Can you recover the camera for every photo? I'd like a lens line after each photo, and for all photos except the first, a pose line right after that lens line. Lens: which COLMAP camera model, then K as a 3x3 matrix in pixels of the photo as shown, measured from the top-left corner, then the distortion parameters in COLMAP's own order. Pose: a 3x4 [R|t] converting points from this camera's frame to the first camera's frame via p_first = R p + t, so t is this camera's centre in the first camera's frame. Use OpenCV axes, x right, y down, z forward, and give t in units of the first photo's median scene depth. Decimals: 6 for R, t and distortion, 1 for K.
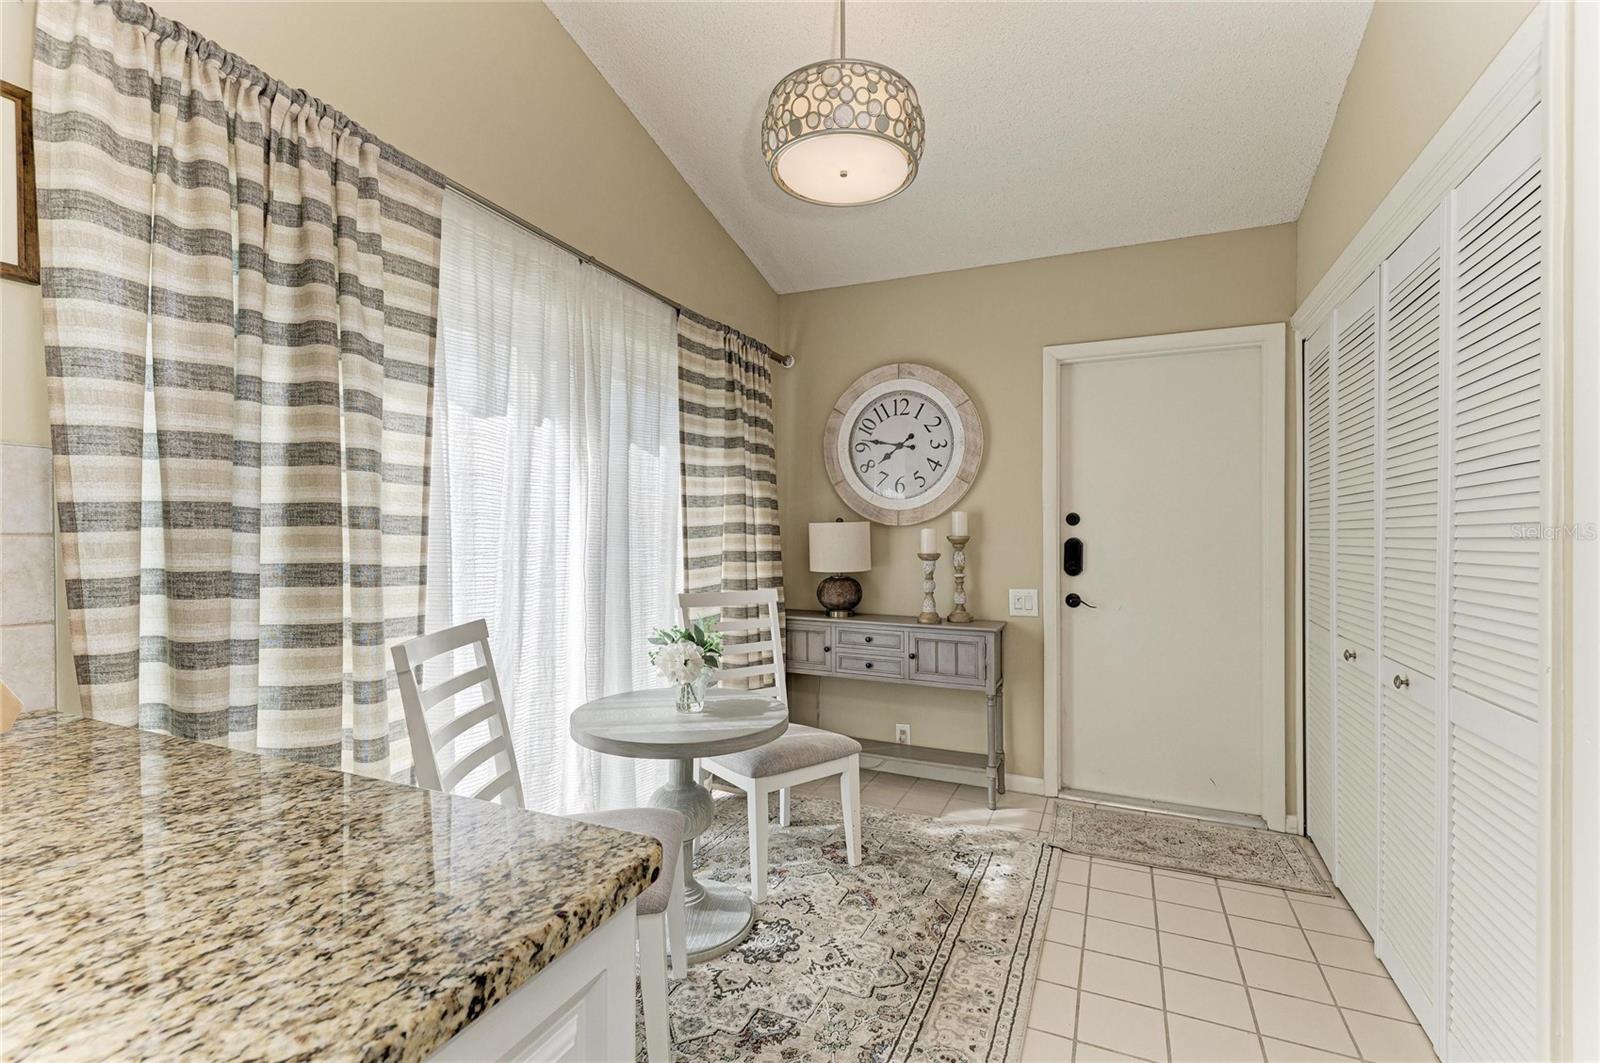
lens RADIAL K [[705.8, 0, 785.0], [0, 705.8, 535.3], [0, 0, 1]] dist [0.001634, -0.000073]
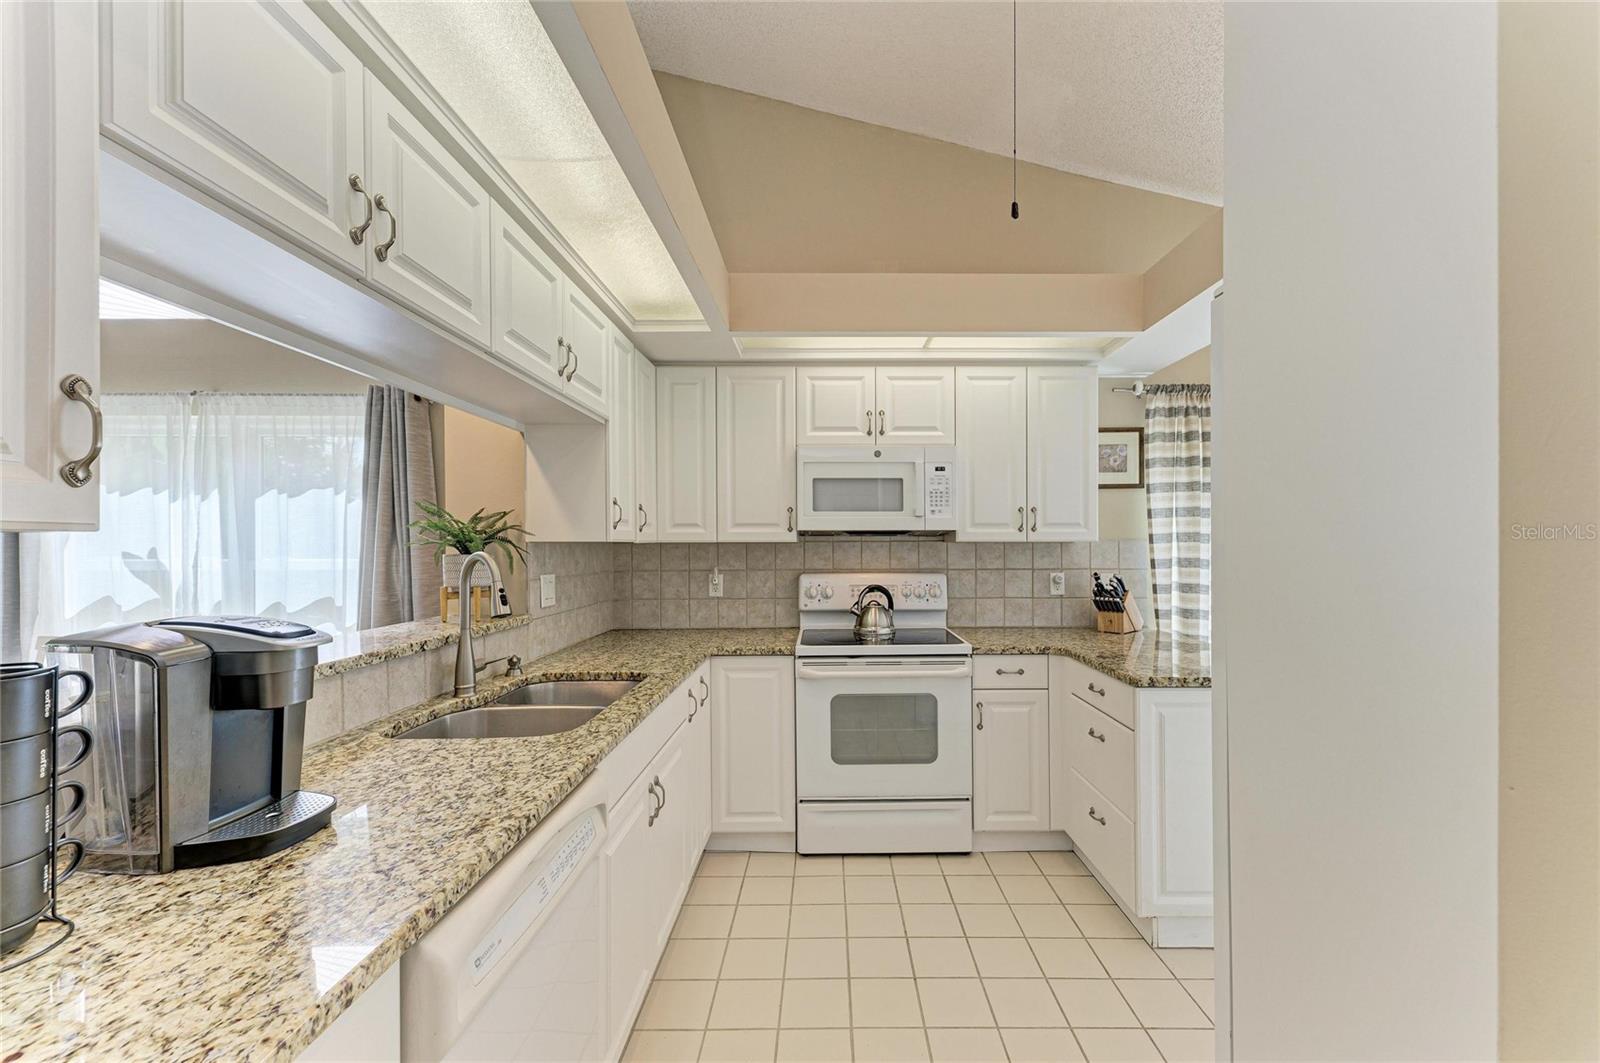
lens RADIAL K [[602.2, 0, 796.5], [0, 602.2, 551.8], [0, 0, 1]] dist [-0.000262, -0.000137]
pose [[0.423925, 0.005883, -0.905678, 0.258223], [0.000577, 0.999977, 0.006765, -0.035812], [0.905697, -0.003390, 0.423912, -0.556447]]
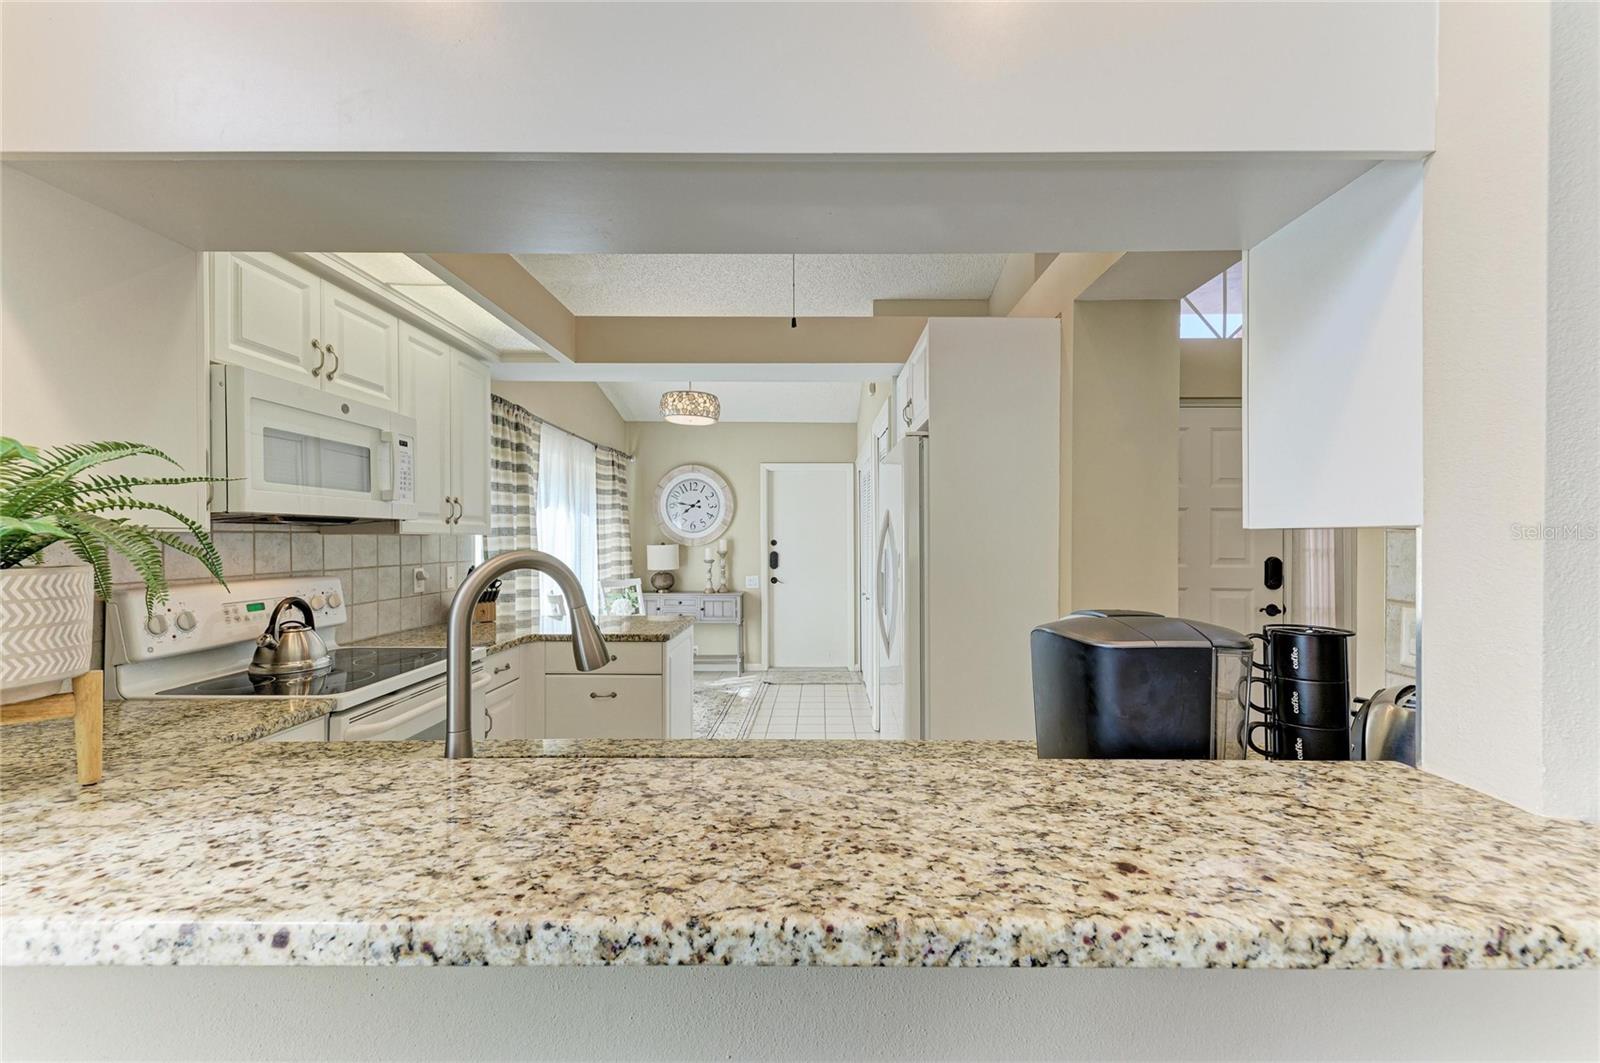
lens RADIAL K [[639.0, 0, 800.0], [0, 639.0, 531.5], [0, 0, 1]] dist [0.000319, -0.000025]
pose [[0.916519, -0.000537, 0.399990, -0.315804], [0.005622, 0.999918, -0.011541, -0.035566], [-0.399951, 0.012827, 0.916447, -0.865753]]
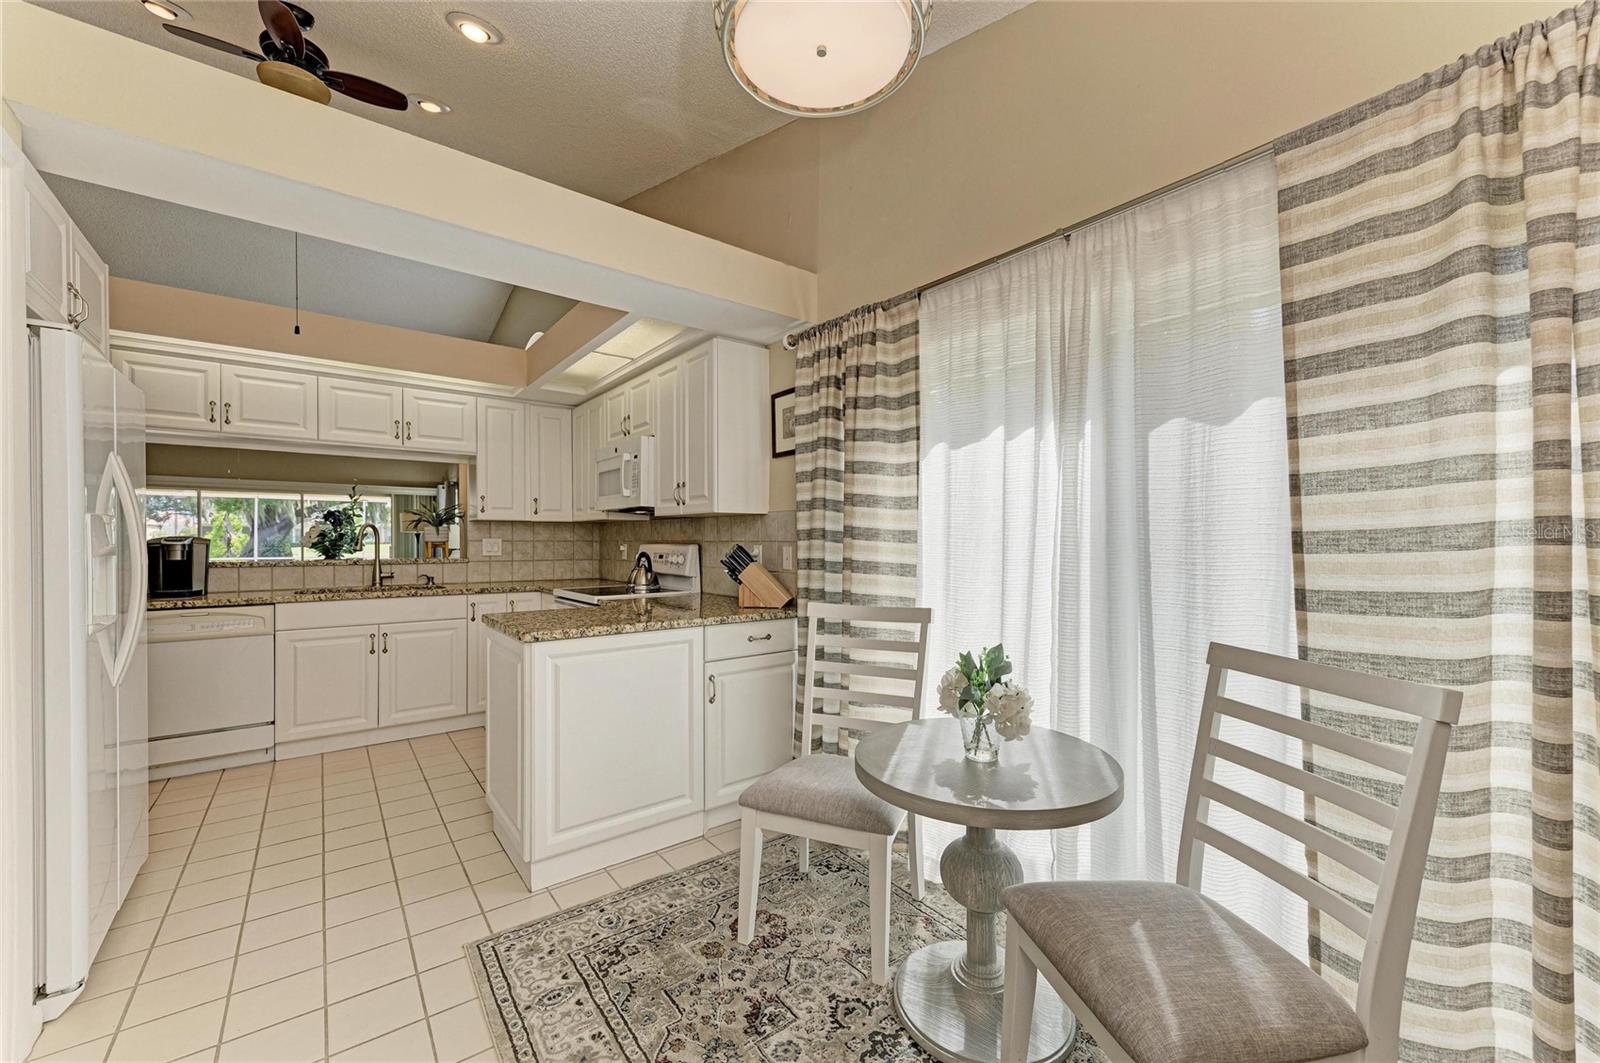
lens RADIAL K [[602.2, 0, 796.5], [0, 602.2, 551.8], [0, 0, 1]] dist [-0.000262, -0.000137]
pose [[-0.444237, 0.003449, -0.895903, 0.351184], [-0.009805, 0.999914, 0.008711, 0.003367], [0.895856, 0.012654, -0.444165, 0.667153]]
